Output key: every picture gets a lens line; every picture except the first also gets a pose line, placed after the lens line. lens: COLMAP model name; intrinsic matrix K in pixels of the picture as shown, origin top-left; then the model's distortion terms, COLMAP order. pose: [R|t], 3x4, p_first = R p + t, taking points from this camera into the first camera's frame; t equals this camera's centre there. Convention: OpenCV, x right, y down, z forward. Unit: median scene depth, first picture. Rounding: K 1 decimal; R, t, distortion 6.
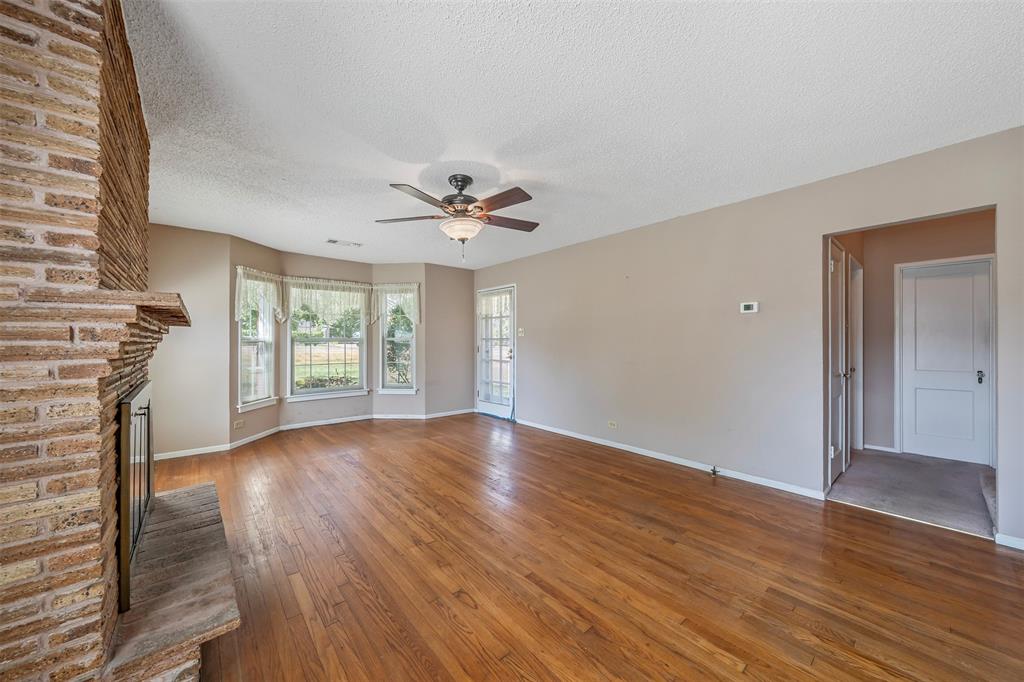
lens RADIAL K [[367.5, 0, 511.9], [0, 367.5, 345.0], [0, 0, 1]] dist [-0.000672, -0.000004]
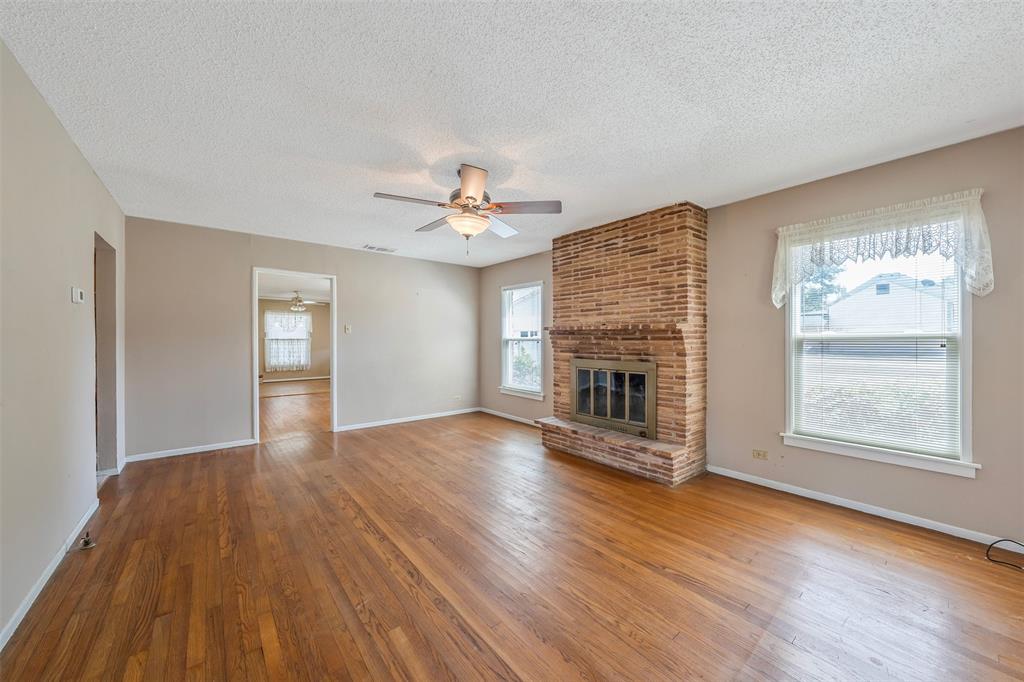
lens RADIAL K [[367.5, 0, 509.0], [0, 367.5, 340.6], [0, 0, 1]] dist [-0.000672, -0.000004]
pose [[-0.999531, 0.003200, 0.030448, -0.181258], [0.003587, 0.999913, 0.012664, -0.014245], [-0.030405, 0.012768, -0.999456, 1.311166]]
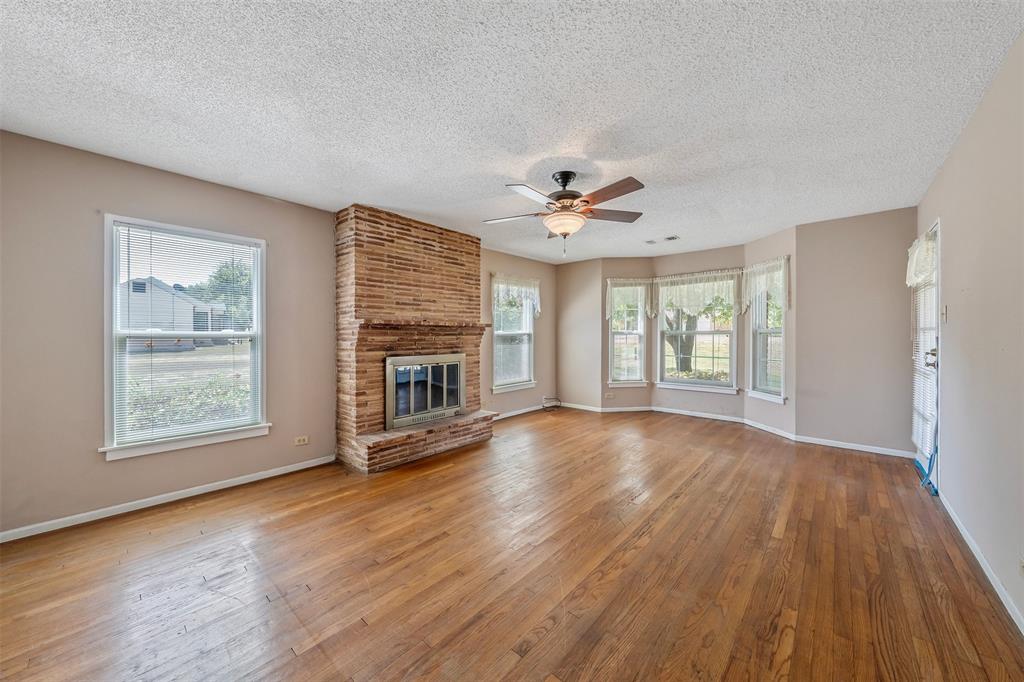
lens RADIAL K [[367.5, 0, 509.4], [0, 367.5, 336.4], [0, 0, 1]] dist [-0.000672, -0.000004]
pose [[0.124522, 0.004134, -0.992208, 0.568109], [-0.004493, 0.999983, 0.003603, -0.005665], [0.992207, 0.004009, 0.124538, 0.481006]]
